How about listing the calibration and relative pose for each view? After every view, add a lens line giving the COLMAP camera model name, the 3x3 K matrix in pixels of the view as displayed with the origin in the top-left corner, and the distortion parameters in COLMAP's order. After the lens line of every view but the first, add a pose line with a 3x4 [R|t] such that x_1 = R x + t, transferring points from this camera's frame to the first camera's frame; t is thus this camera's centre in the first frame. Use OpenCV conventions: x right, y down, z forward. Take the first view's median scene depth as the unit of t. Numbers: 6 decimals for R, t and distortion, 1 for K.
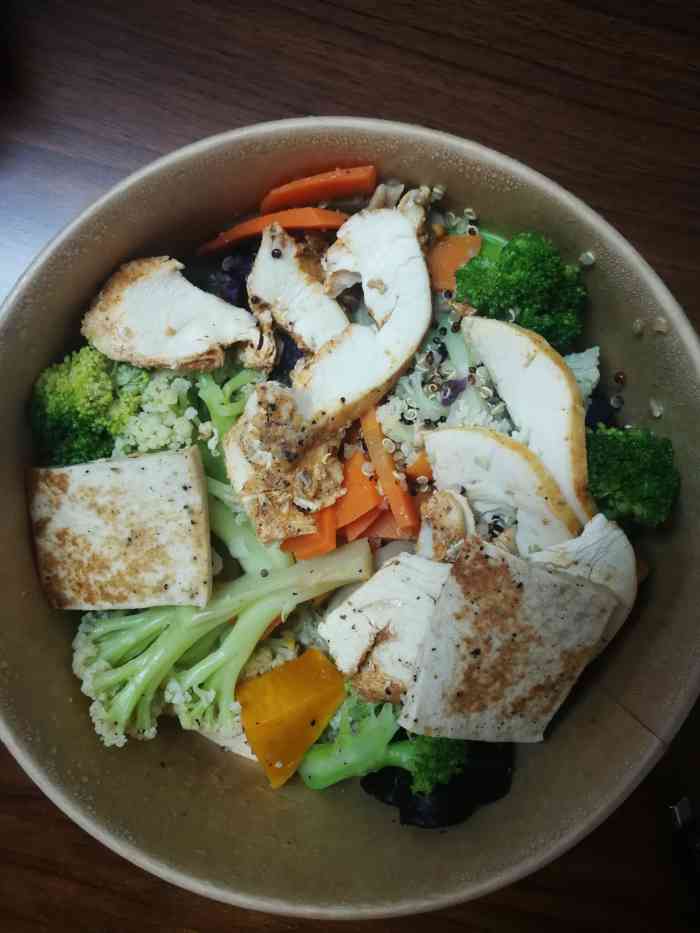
lens RADIAL K [[726.8, 0, 355.5], [0, 726.8, 469.2], [0, 0, 1]] dist [0.010181, 0.004122]
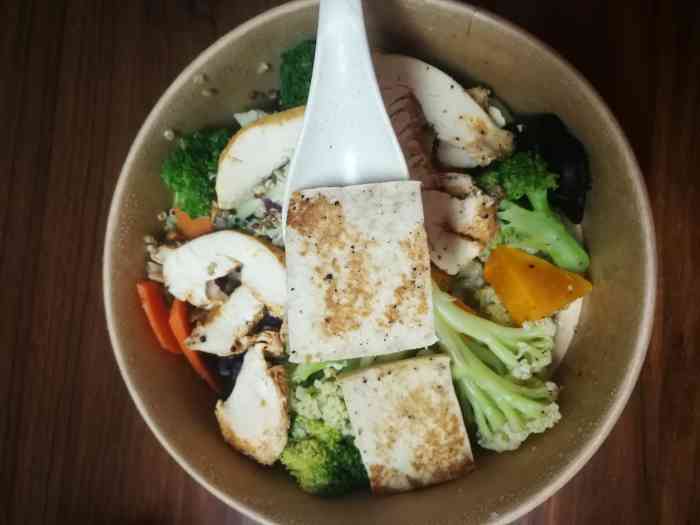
lens RADIAL K [[545.3, 0, 347.8], [0, 545.3, 266.7], [0, 0, 1]] dist [0.010181, 0.004122]
pose [[-0.152098, -0.987954, 0.028508, -0.038111], [0.971462, -0.154746, -0.179765, 0.213921], [0.182011, 0.000353, 0.983296, -0.047971]]
